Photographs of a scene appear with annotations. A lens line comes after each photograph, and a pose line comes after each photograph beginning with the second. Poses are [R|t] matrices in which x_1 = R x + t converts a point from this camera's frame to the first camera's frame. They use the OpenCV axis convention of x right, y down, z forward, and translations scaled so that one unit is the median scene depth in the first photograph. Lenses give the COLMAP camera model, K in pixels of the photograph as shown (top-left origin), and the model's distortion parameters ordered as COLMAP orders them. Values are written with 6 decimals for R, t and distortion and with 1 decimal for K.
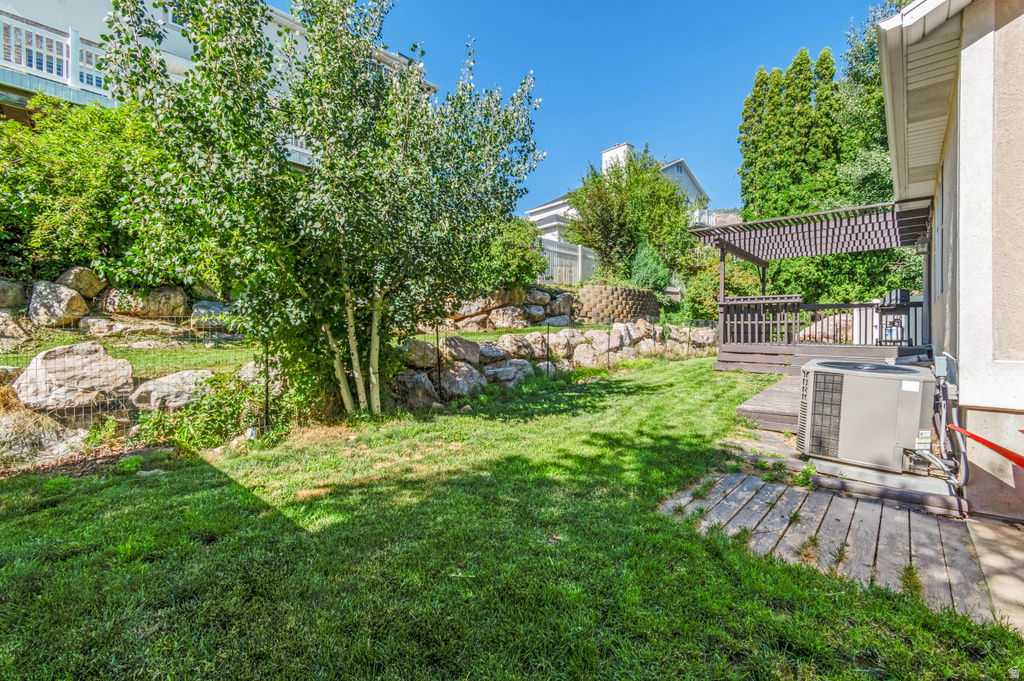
lens RADIAL K [[453.5, 0, 512.9], [0, 453.5, 332.9], [0, 0, 1]] dist [0.005494, -0.000330]
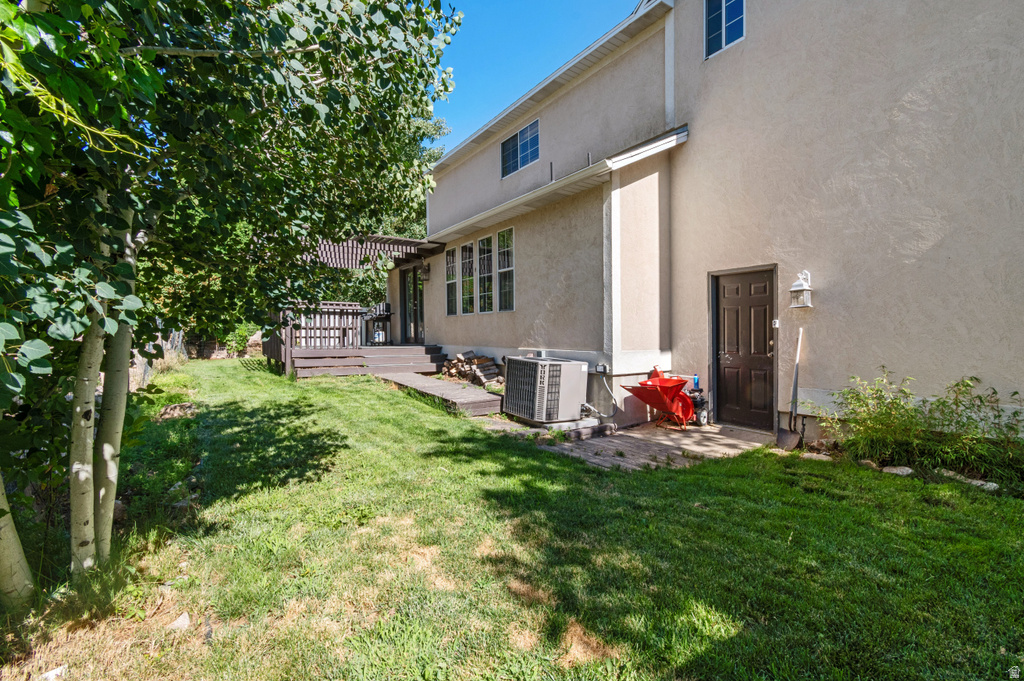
lens RADIAL K [[453.5, 0, 513.8], [0, 453.5, 337.7], [0, 0, 1]] dist [0.005494, -0.000330]
pose [[0.244904, -0.014561, 0.969438, -0.865423], [0.016762, 0.999801, 0.010783, -0.020638], [-0.969402, 0.013608, 0.245100, 0.832403]]
